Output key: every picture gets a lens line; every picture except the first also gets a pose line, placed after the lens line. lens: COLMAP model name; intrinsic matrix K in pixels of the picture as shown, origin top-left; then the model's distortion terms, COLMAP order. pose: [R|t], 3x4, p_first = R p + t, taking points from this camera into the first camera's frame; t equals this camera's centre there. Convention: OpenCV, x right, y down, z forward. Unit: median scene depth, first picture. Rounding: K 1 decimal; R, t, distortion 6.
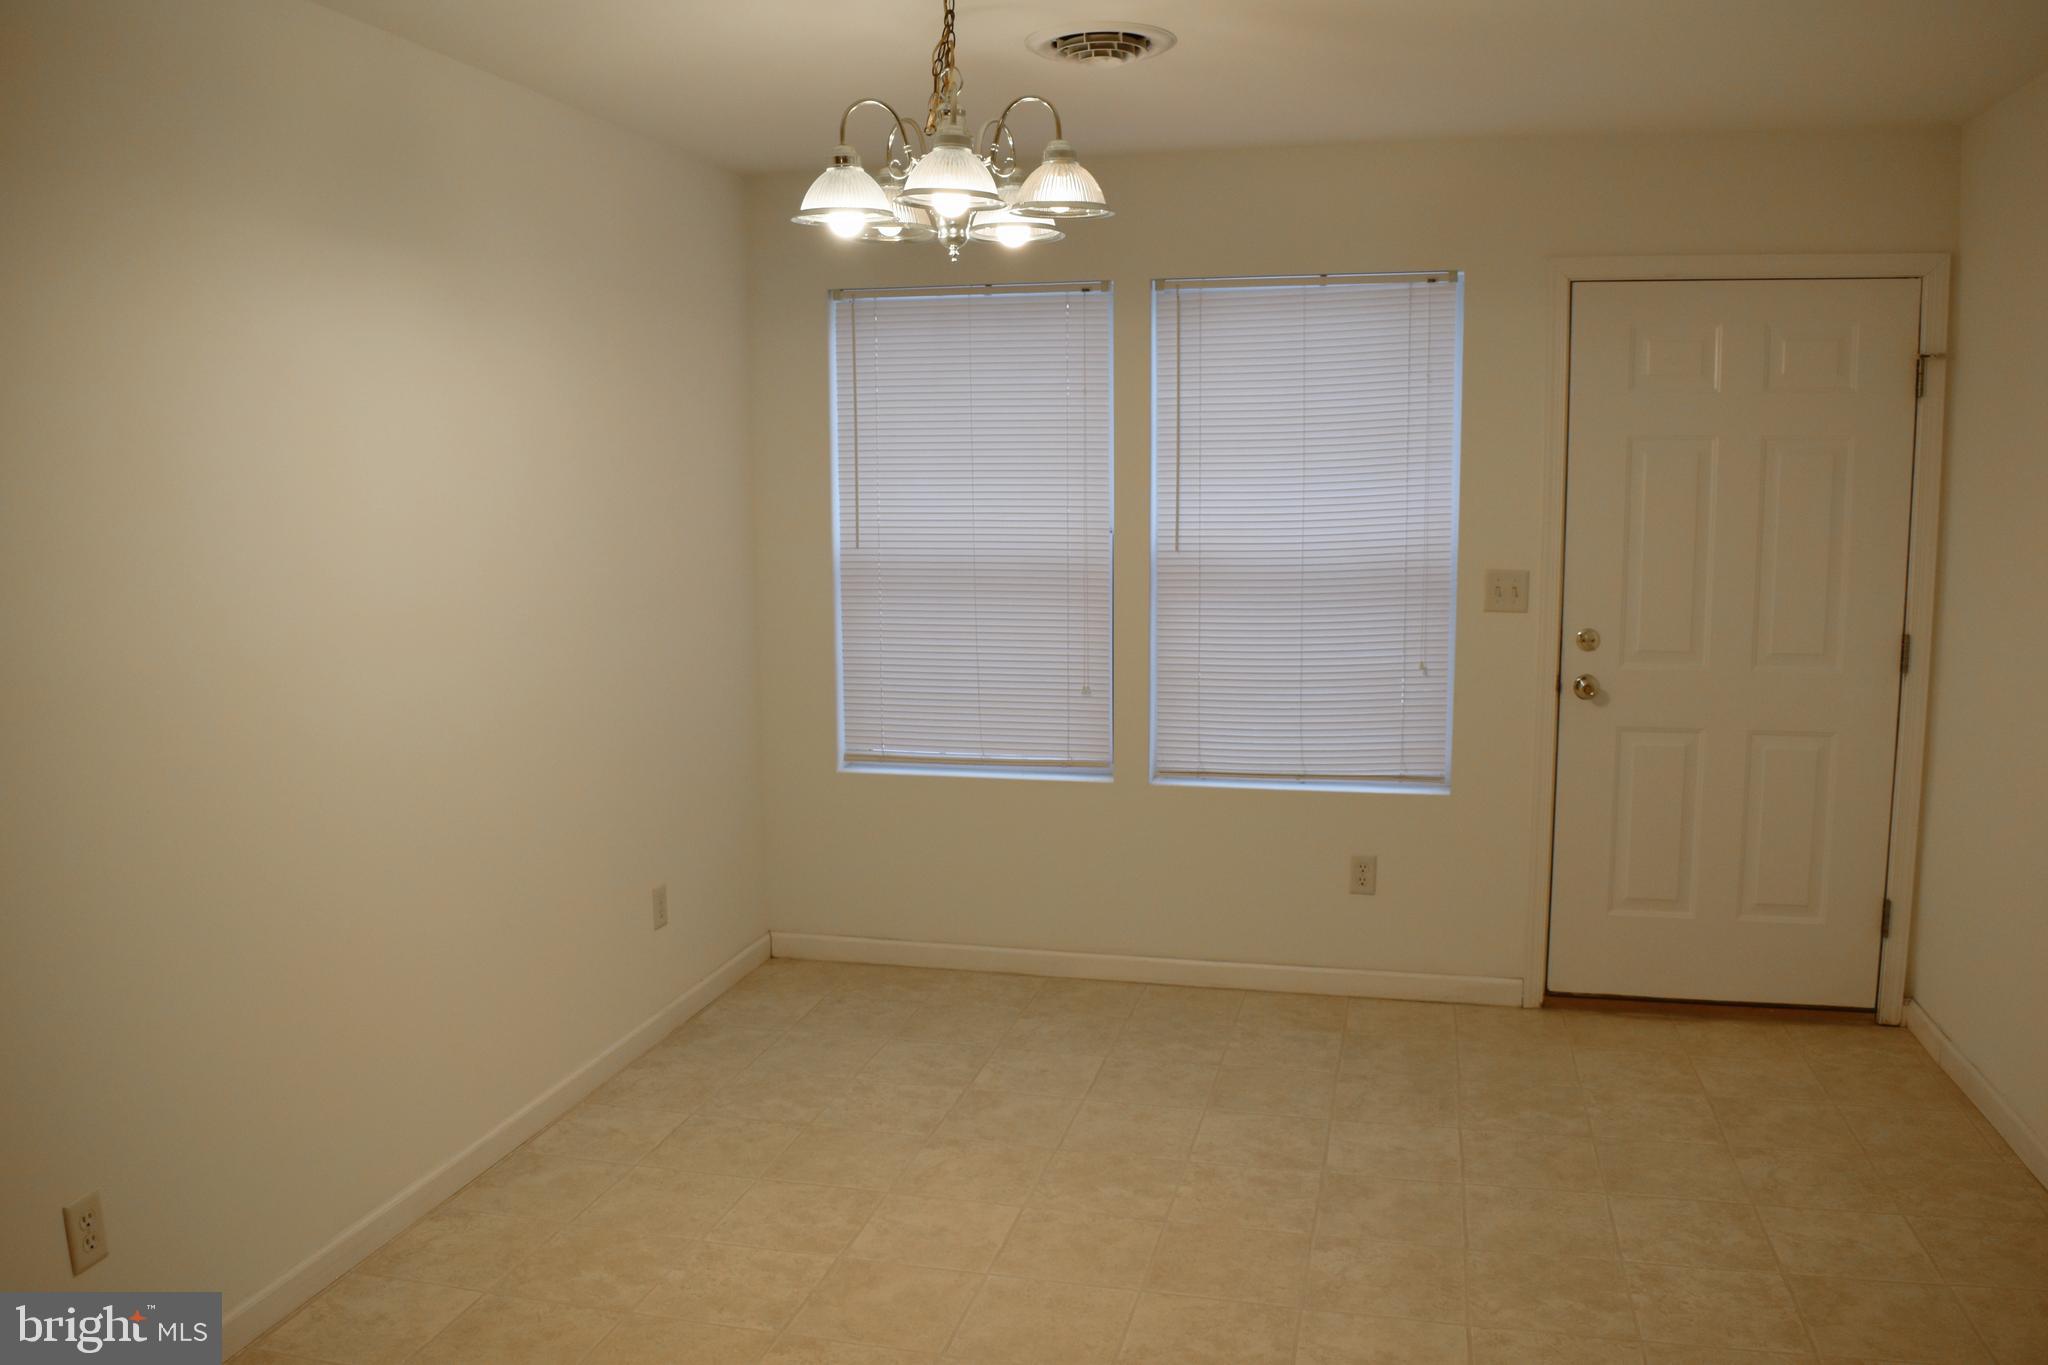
lens RADIAL K [[1592.1, 0, 1033.6], [0, 1592.1, 687.6], [0, 0, 1]] dist [-0.091674, 0.005558]
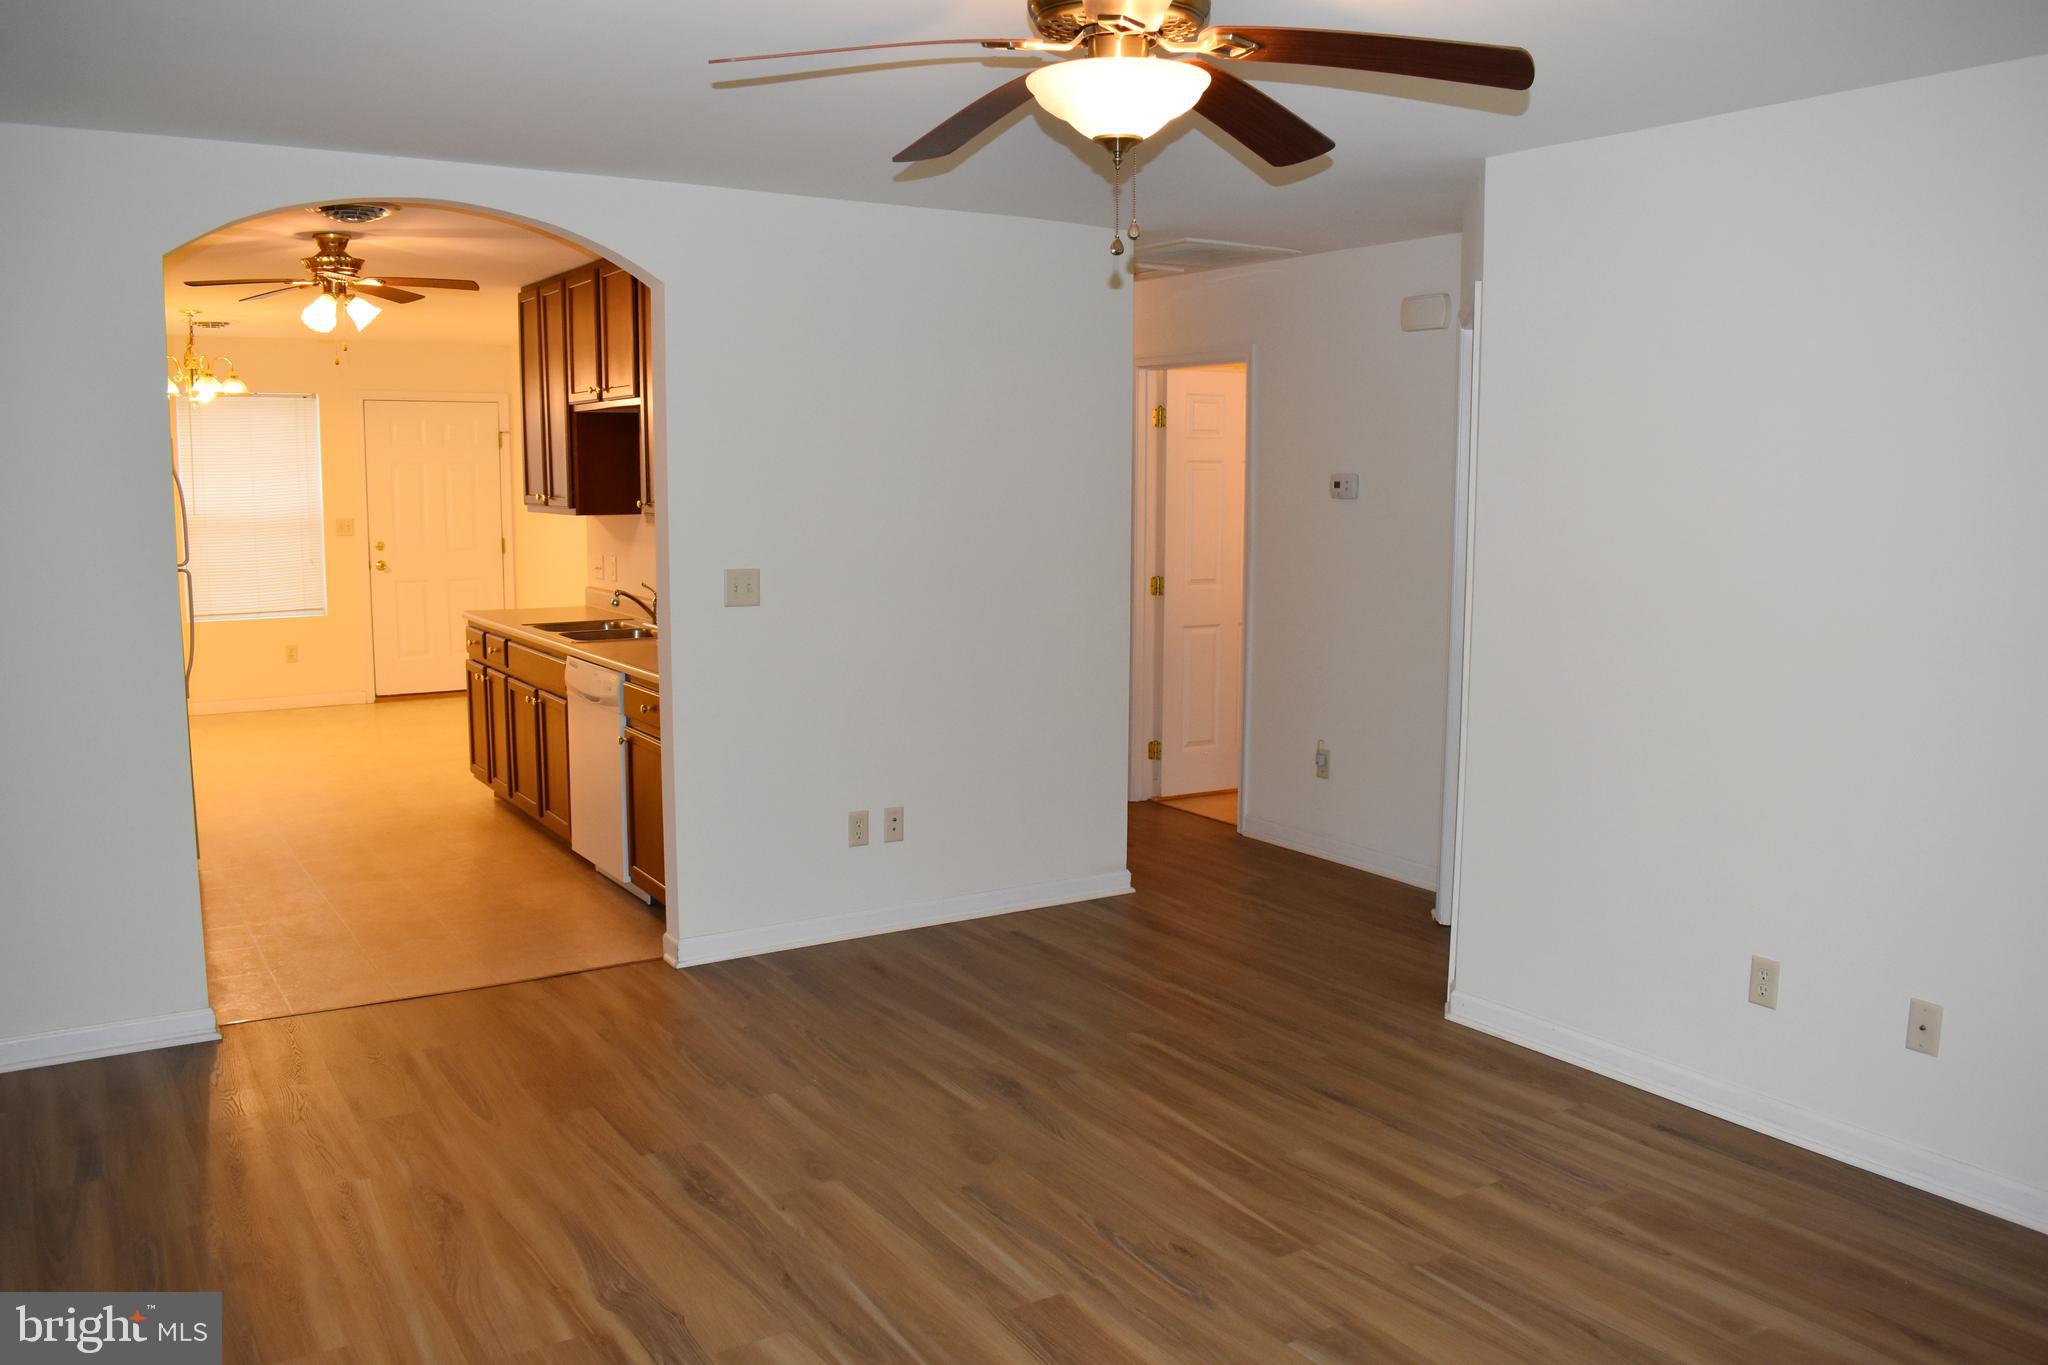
lens RADIAL K [[1592.1, 0, 1033.6], [0, 1592.1, 687.6], [0, 0, 1]] dist [-0.091674, 0.005558]
pose [[0.683855, -0.086826, 0.724433, -0.728728], [0.088011, 0.995460, 0.036228, 0.188123], [-0.724290, 0.038984, 0.688393, -1.388553]]
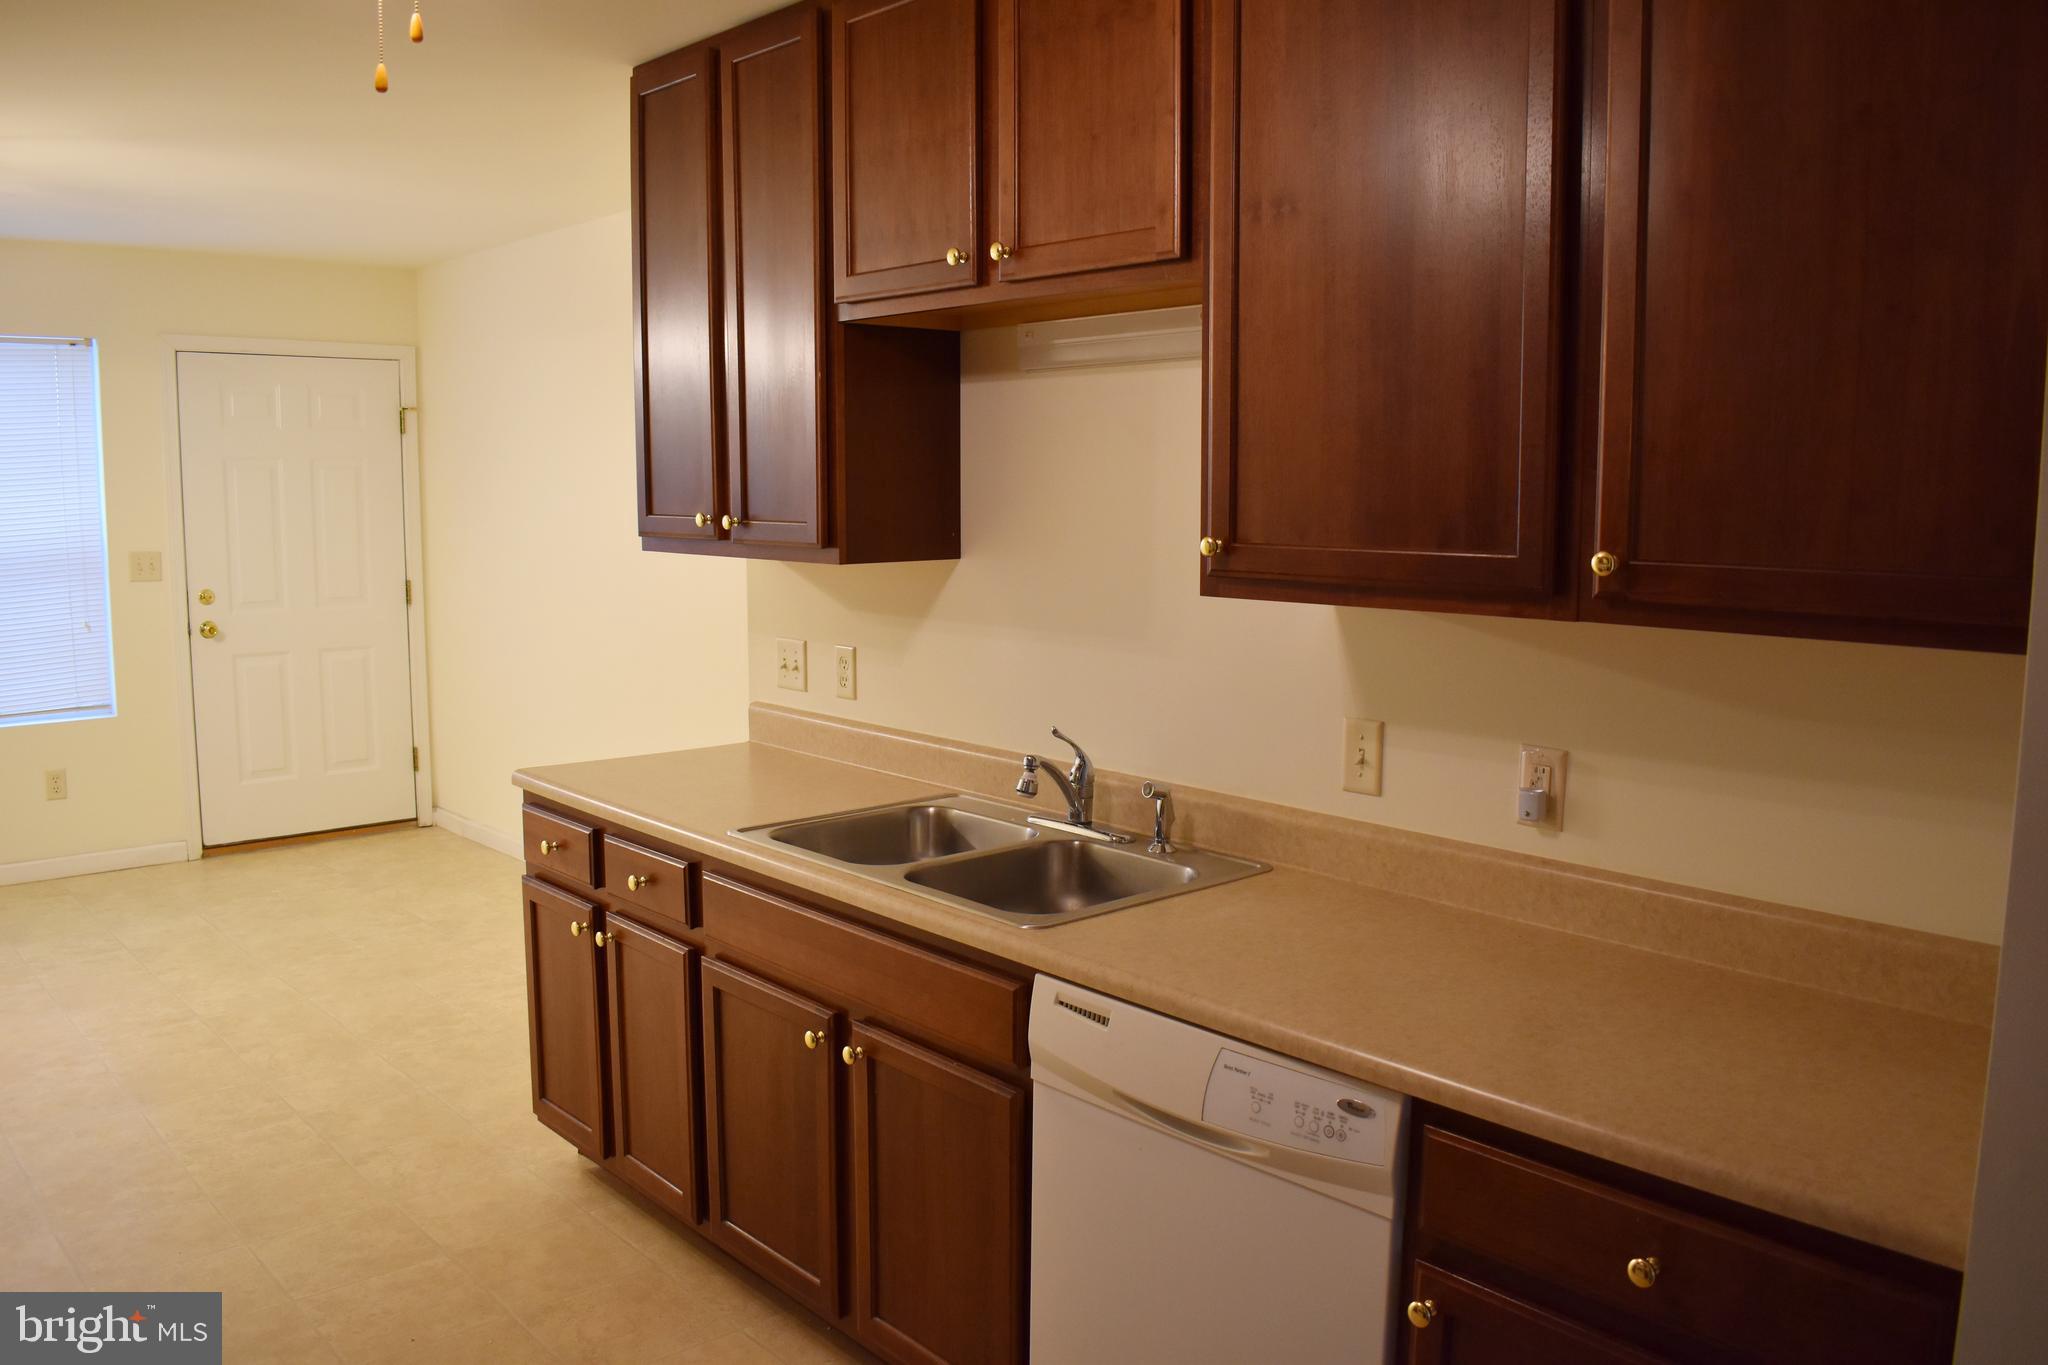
lens RADIAL K [[1592.1, 0, 1033.6], [0, 1592.1, 687.6], [0, 0, 1]] dist [-0.091674, 0.005558]
pose [[0.559446, -0.096360, 0.823247, -0.405349], [0.101953, 0.993677, 0.047026, 0.062936], [-0.822573, 0.057624, 0.565732, -0.432158]]
